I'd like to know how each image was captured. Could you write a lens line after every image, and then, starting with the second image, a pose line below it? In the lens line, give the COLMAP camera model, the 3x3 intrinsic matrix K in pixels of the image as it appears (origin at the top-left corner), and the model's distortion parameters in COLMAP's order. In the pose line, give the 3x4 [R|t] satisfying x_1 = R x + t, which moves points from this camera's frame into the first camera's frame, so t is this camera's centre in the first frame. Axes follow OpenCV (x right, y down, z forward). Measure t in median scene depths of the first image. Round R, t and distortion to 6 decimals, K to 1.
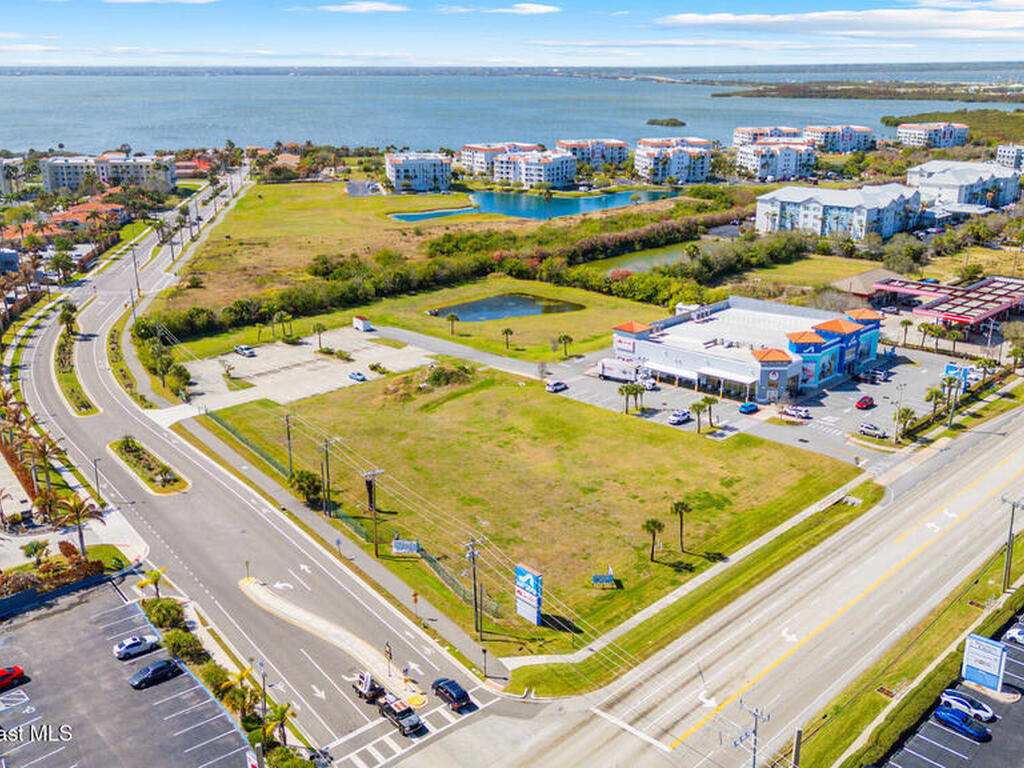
lens RADIAL K [[997.8, 0, 516.5], [0, 997.8, 382.9], [0, 0, 1]] dist [0.114270, -0.177738]
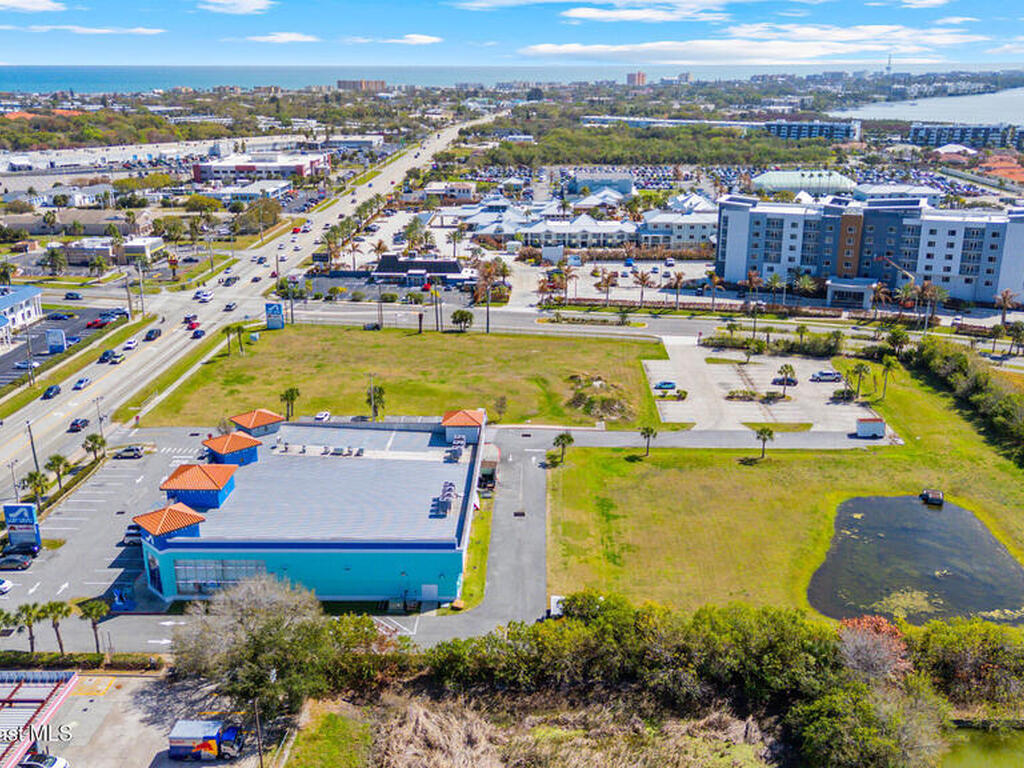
lens RADIAL K [[997.8, 0, 516.5], [0, 997.8, 382.9], [0, 0, 1]] dist [0.114270, -0.177738]
pose [[-0.742199, 0.209275, -0.636667, 0.510930], [-0.197881, 0.839207, 0.506532, -0.425864], [0.640300, 0.501932, -0.581447, 1.329918]]
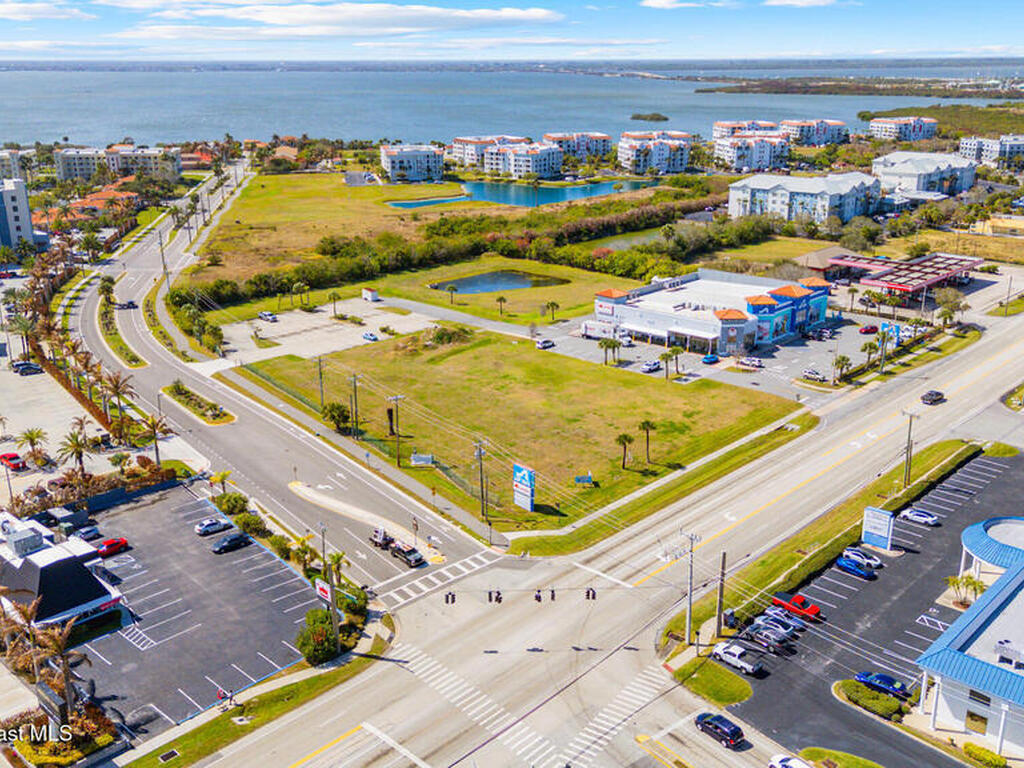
lens RADIAL K [[997.8, 0, 516.5], [0, 997.8, 382.9], [0, 0, 1]] dist [0.114270, -0.177738]
pose [[0.999914, -0.003434, 0.012665, -0.006399], [0.003388, 0.999987, 0.003692, 0.038301], [-0.012677, -0.003648, 0.999913, -0.126004]]
